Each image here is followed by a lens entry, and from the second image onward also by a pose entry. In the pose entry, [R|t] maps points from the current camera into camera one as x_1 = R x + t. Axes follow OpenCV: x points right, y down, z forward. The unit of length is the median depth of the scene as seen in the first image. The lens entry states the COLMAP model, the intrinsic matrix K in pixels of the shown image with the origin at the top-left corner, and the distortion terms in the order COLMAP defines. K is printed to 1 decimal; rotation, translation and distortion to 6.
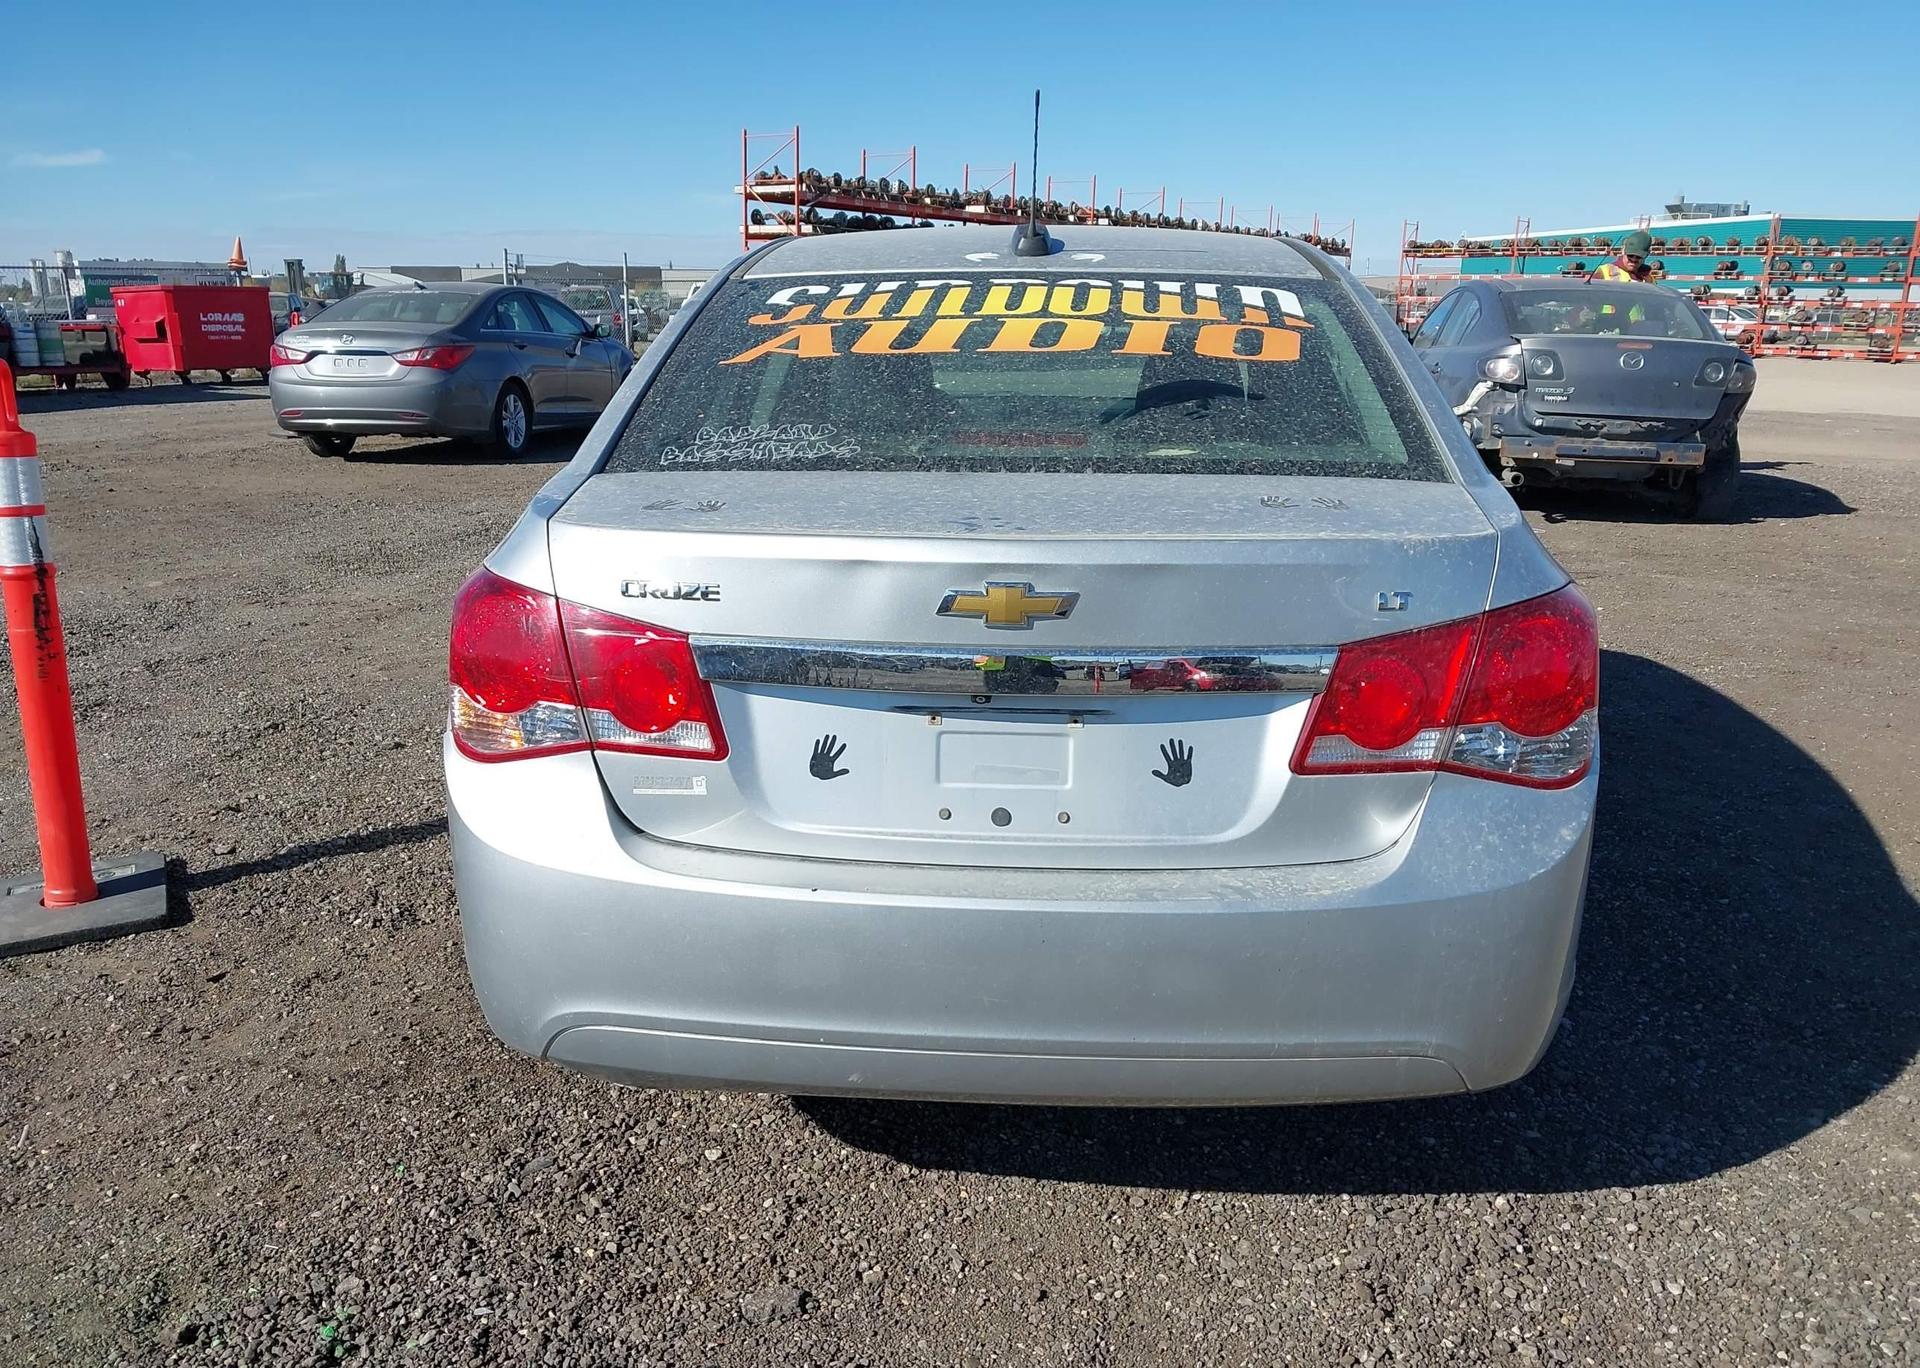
lens RADIAL K [[1506.2, 0, 941.6], [0, 1506.2, 726.5], [0, 0, 1]] dist [0.010027, -0.008009]
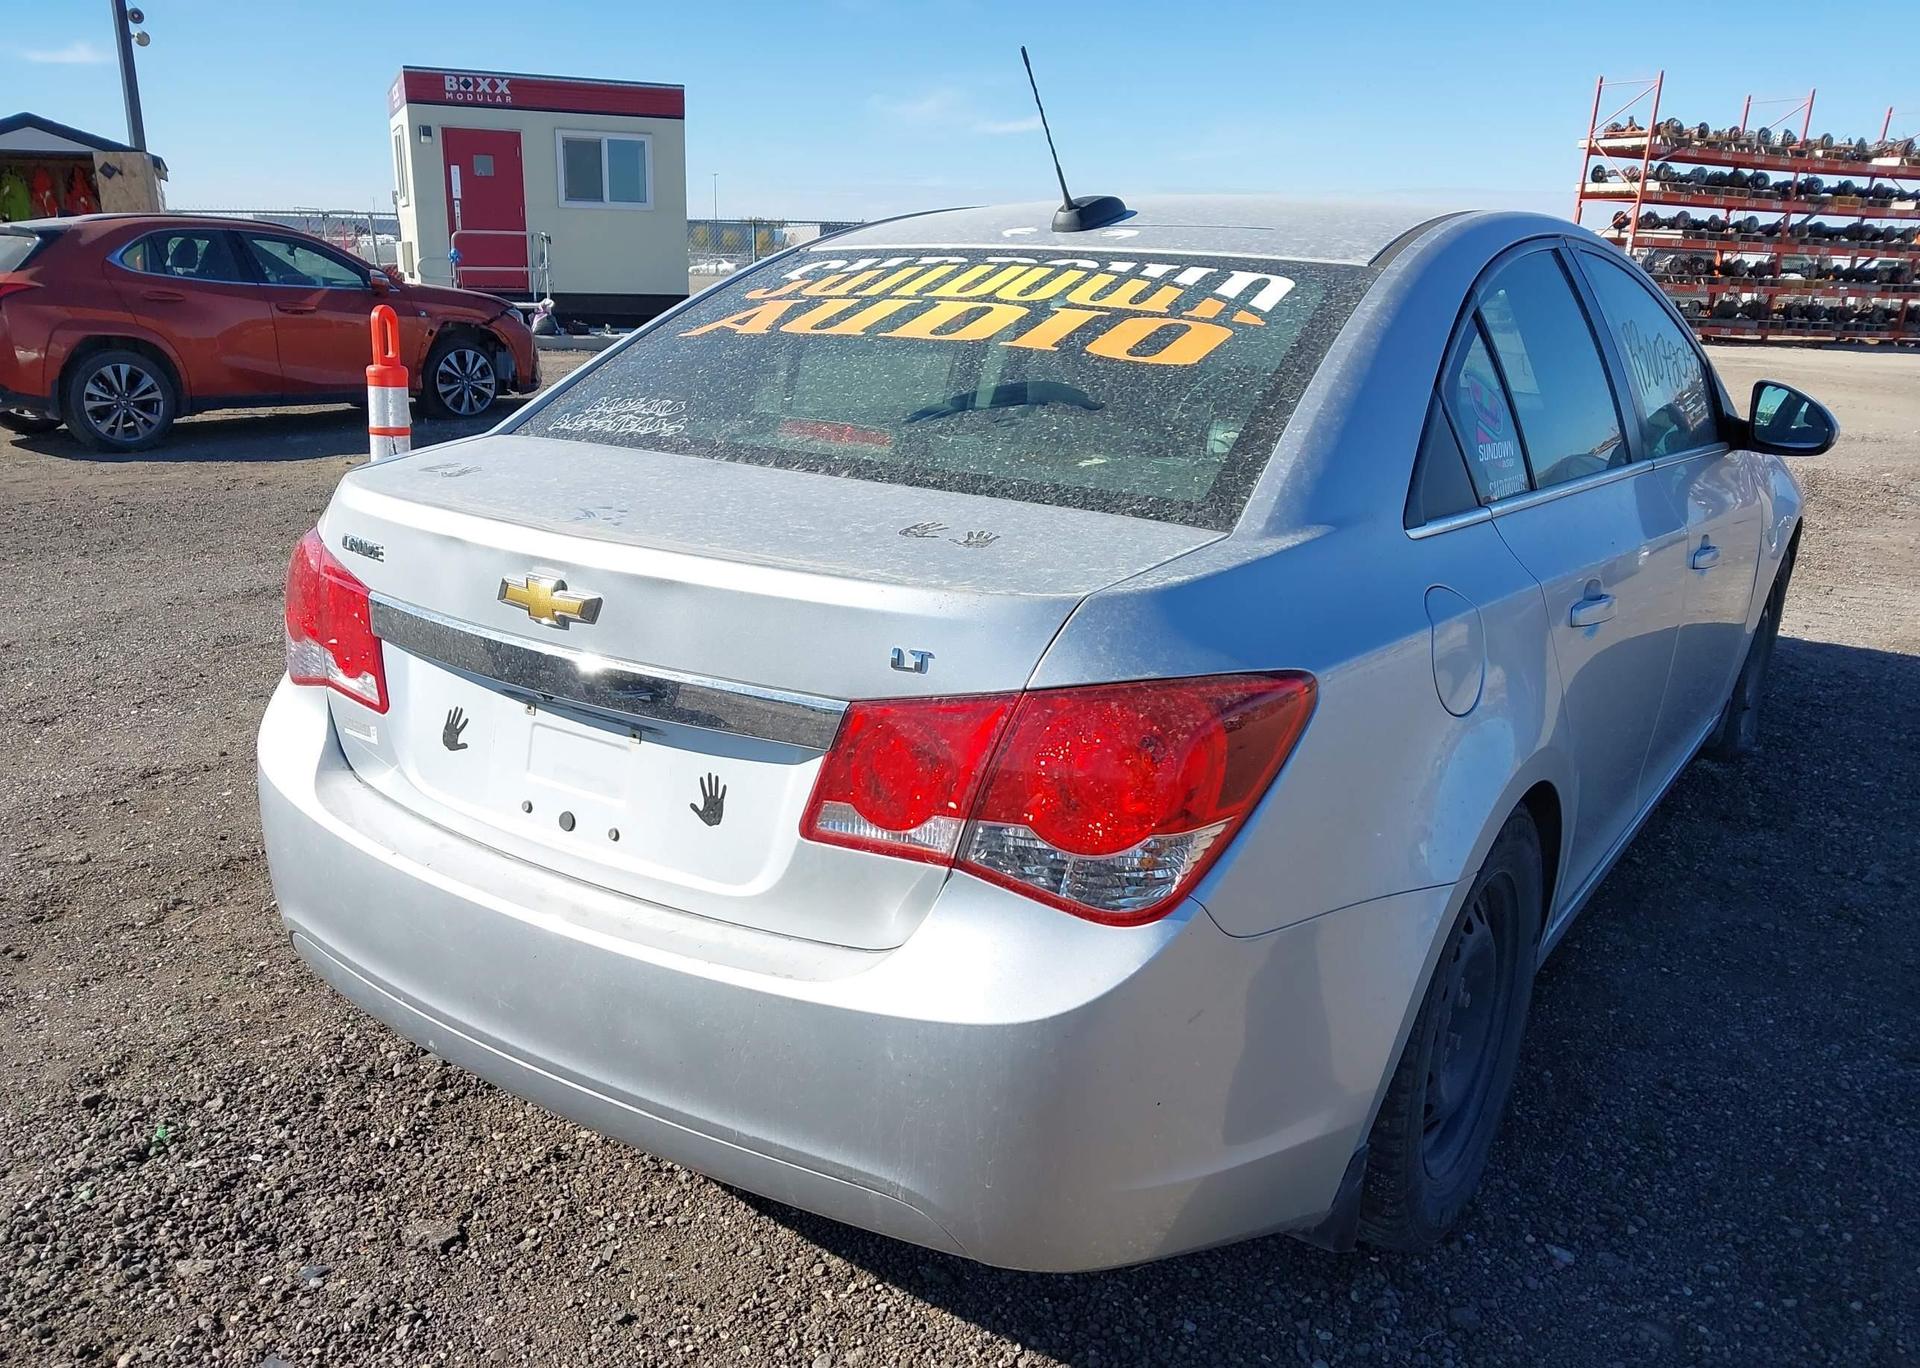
lens RADIAL K [[1506.2, 0, 941.6], [0, 1506.2, 726.5], [0, 0, 1]] dist [0.010027, -0.008009]
pose [[0.859732, 0.169614, -0.481759, 0.701990], [-0.157629, 0.985317, 0.065604, -0.100554], [0.485813, 0.019537, 0.873845, 0.270035]]
